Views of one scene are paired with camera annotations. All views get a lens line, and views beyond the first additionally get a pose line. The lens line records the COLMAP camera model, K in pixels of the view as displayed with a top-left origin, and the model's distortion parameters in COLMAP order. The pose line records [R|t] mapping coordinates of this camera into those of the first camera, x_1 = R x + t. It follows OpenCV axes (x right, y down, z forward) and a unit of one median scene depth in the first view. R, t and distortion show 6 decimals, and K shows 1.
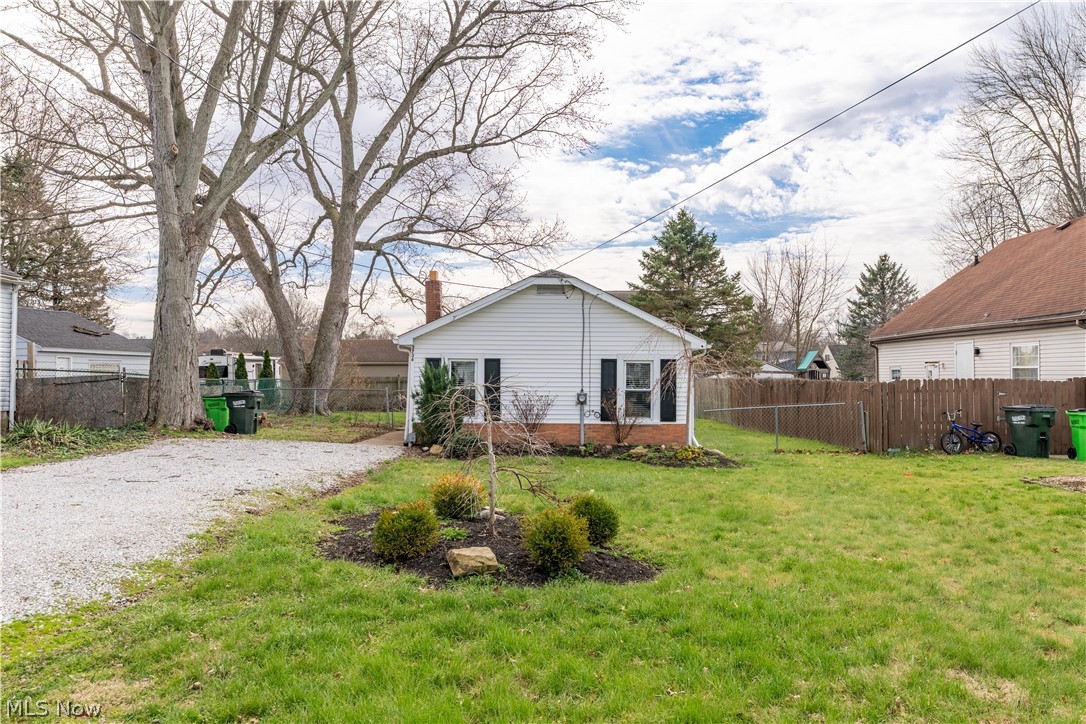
lens RADIAL K [[834.7, 0, 543.9], [0, 834.7, 364.3], [0, 0, 1]] dist [-0.009242, -0.012031]
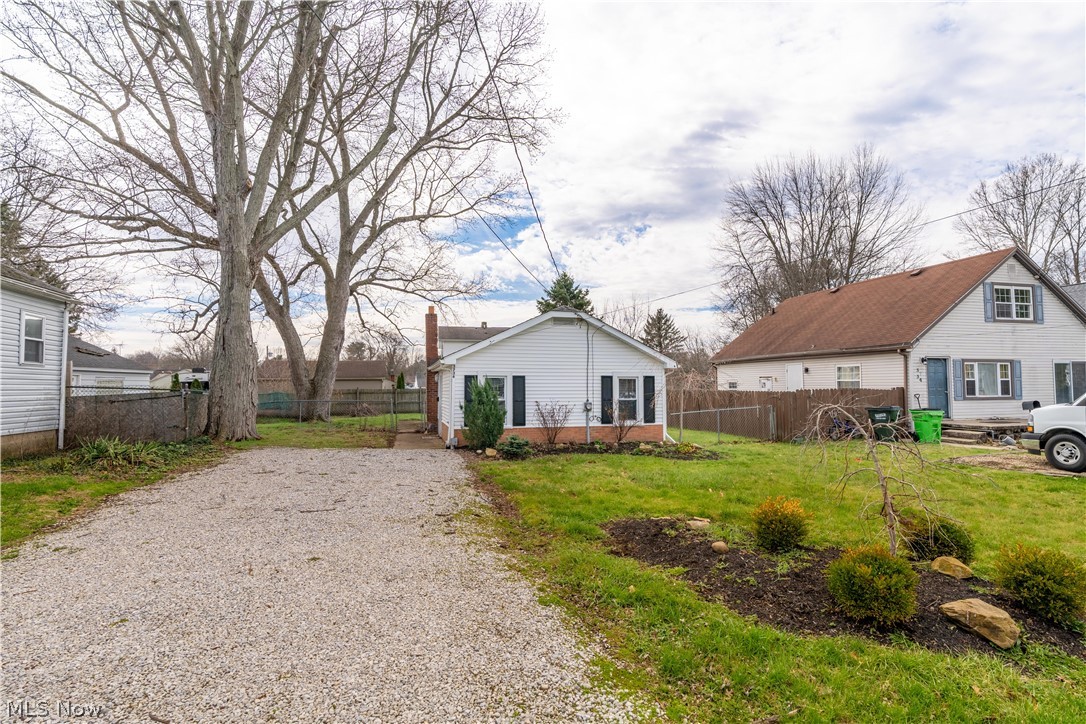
lens RADIAL K [[548.6, 0, 542.4], [0, 548.6, 358.0], [0, 0, 1]] dist [-0.006348, 0.001249]
pose [[0.966153, 0.006156, 0.257897, -0.157835], [0.003410, 0.999323, -0.036626, -0.002105], [-0.257948, 0.036266, 0.965478, 0.132842]]
